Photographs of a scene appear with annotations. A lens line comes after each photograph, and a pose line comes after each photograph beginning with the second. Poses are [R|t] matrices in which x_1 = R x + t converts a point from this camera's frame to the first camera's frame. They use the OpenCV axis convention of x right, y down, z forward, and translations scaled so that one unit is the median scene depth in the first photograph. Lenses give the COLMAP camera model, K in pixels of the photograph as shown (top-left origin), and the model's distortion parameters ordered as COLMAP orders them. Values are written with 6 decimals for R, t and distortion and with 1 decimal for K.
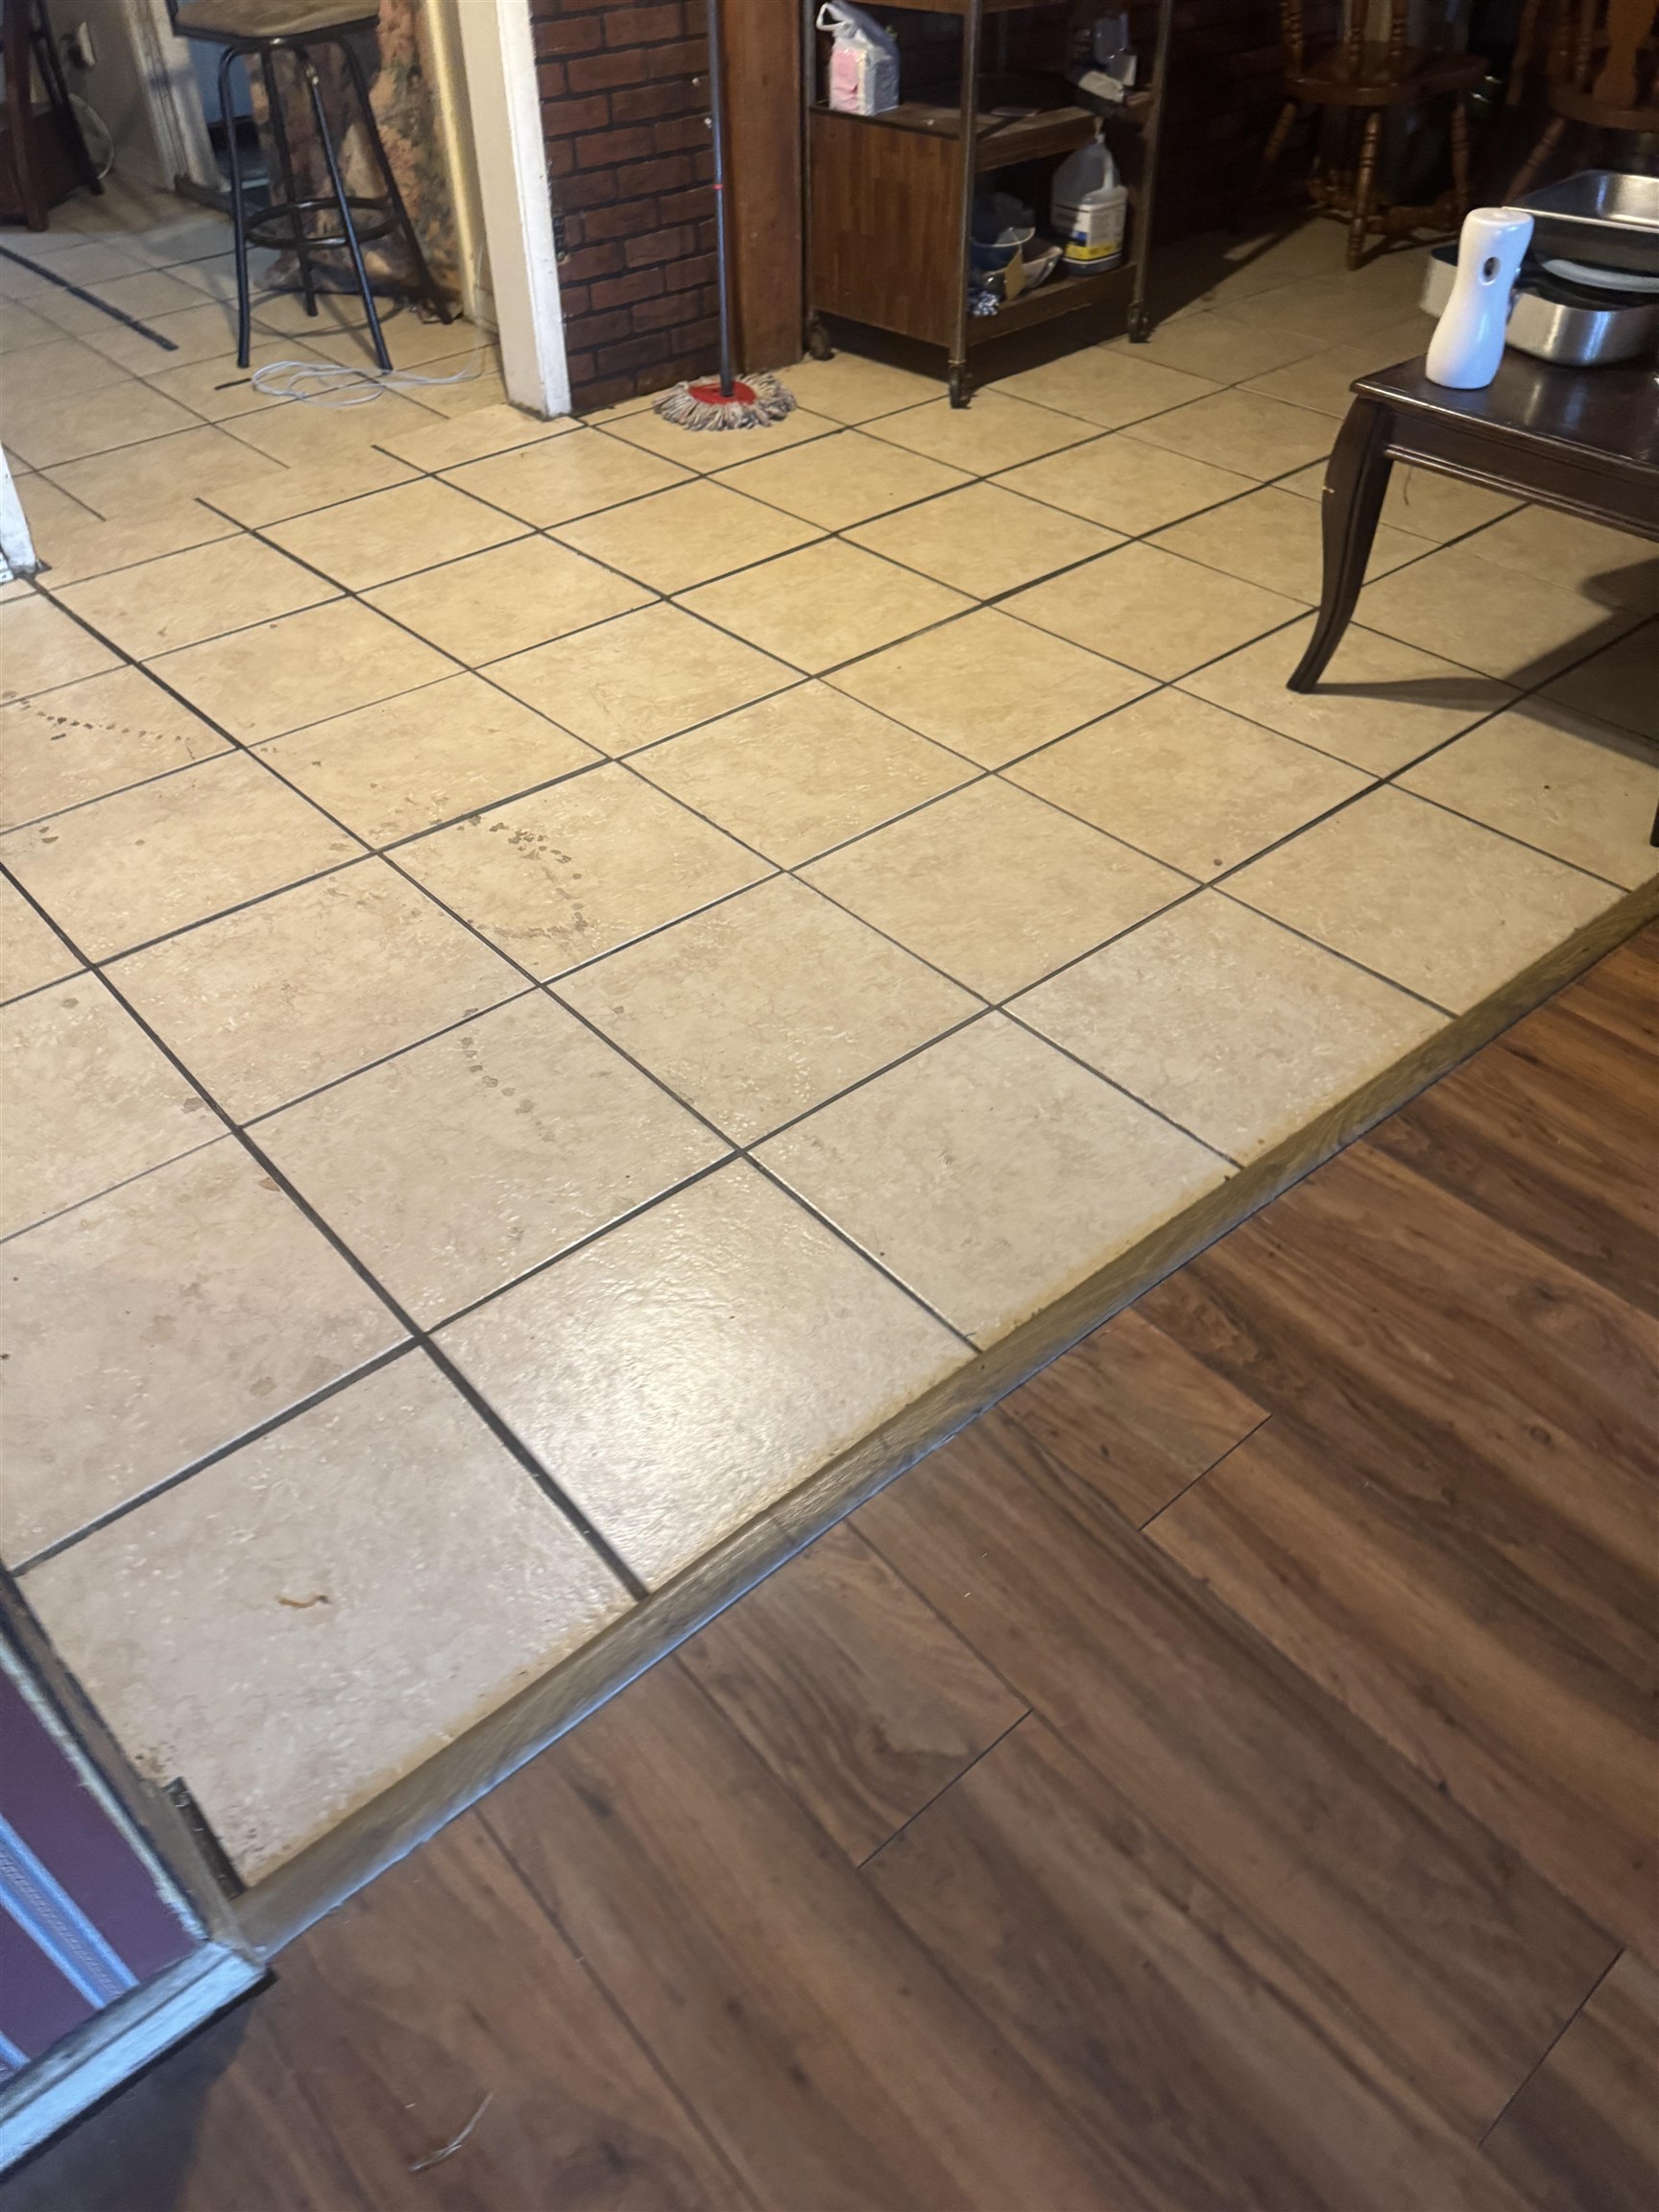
lens RADIAL K [[1572.0, 0, 829.5], [0, 1572.0, 1106.0], [0, 0, 1]] dist [0.128883, -0.088812]
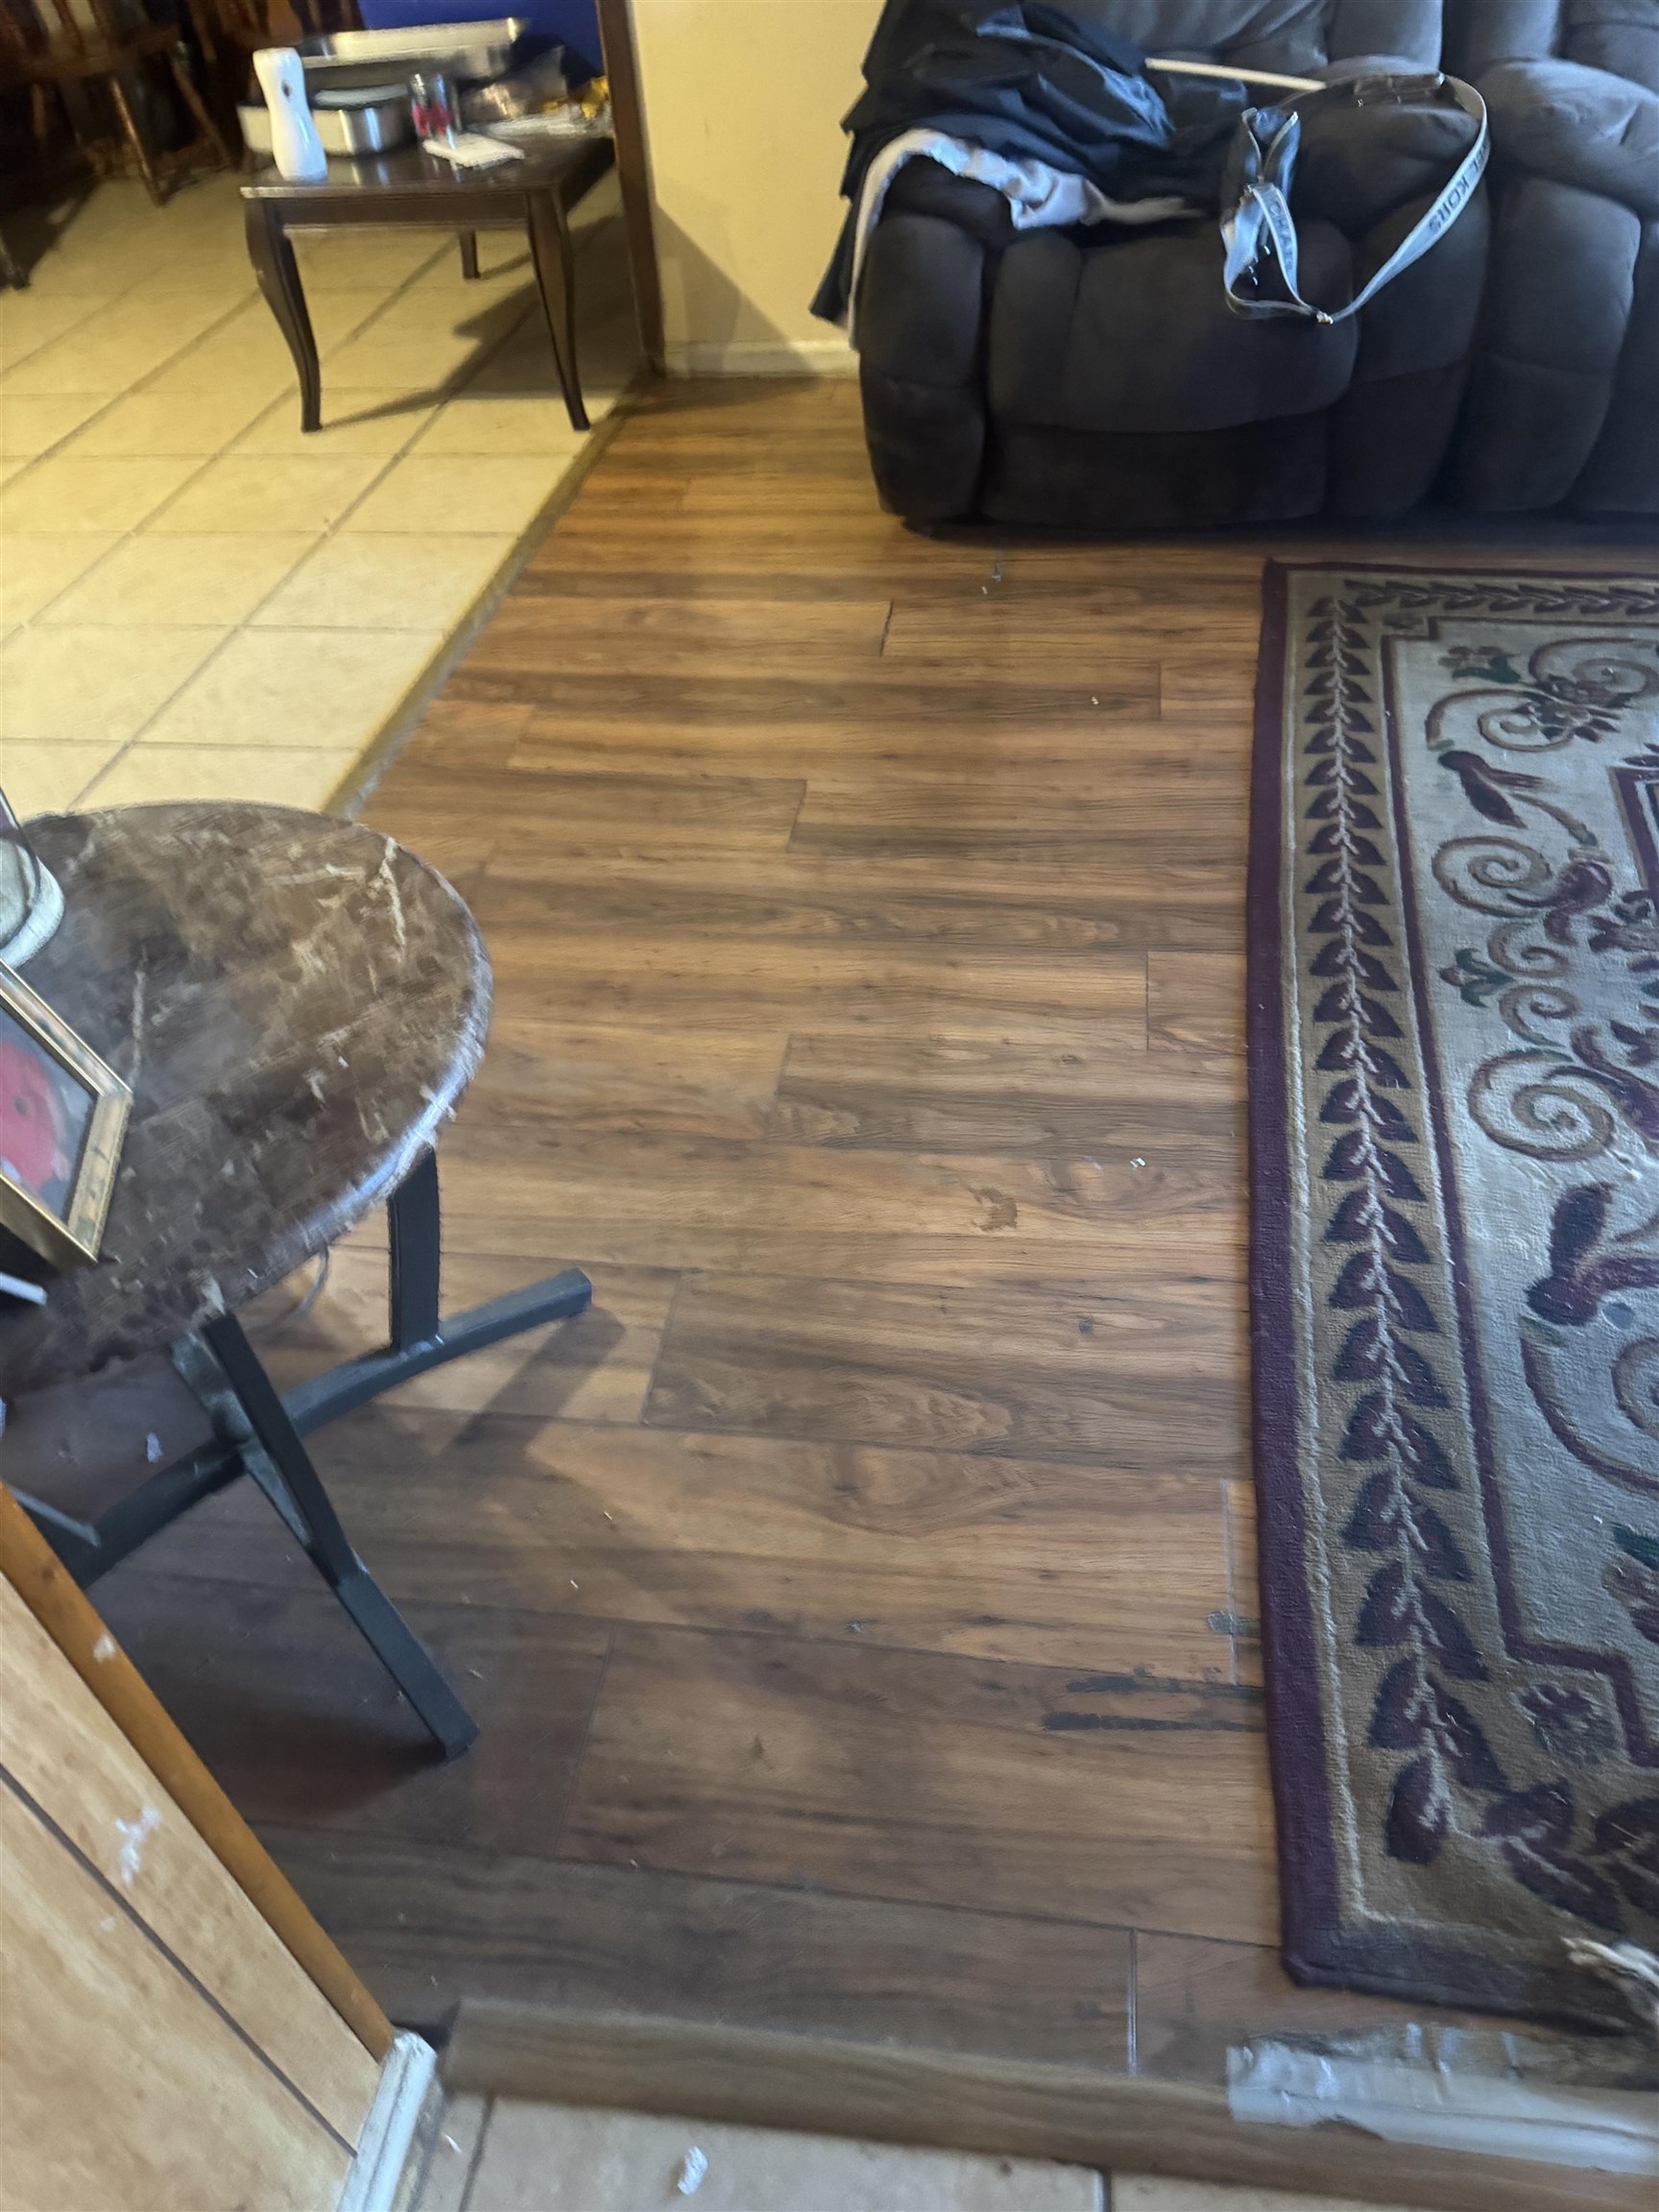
lens RADIAL K [[1621.7, 0, 829.5], [0, 1621.7, 1106.0], [0, 0, 1]] dist [-0.112885, 0.125530]
pose [[0.758141, -0.472101, 0.449825, -0.279014], [0.477469, 0.871717, 0.110153, 0.338721], [-0.444123, 0.131266, 0.886298, -0.339197]]
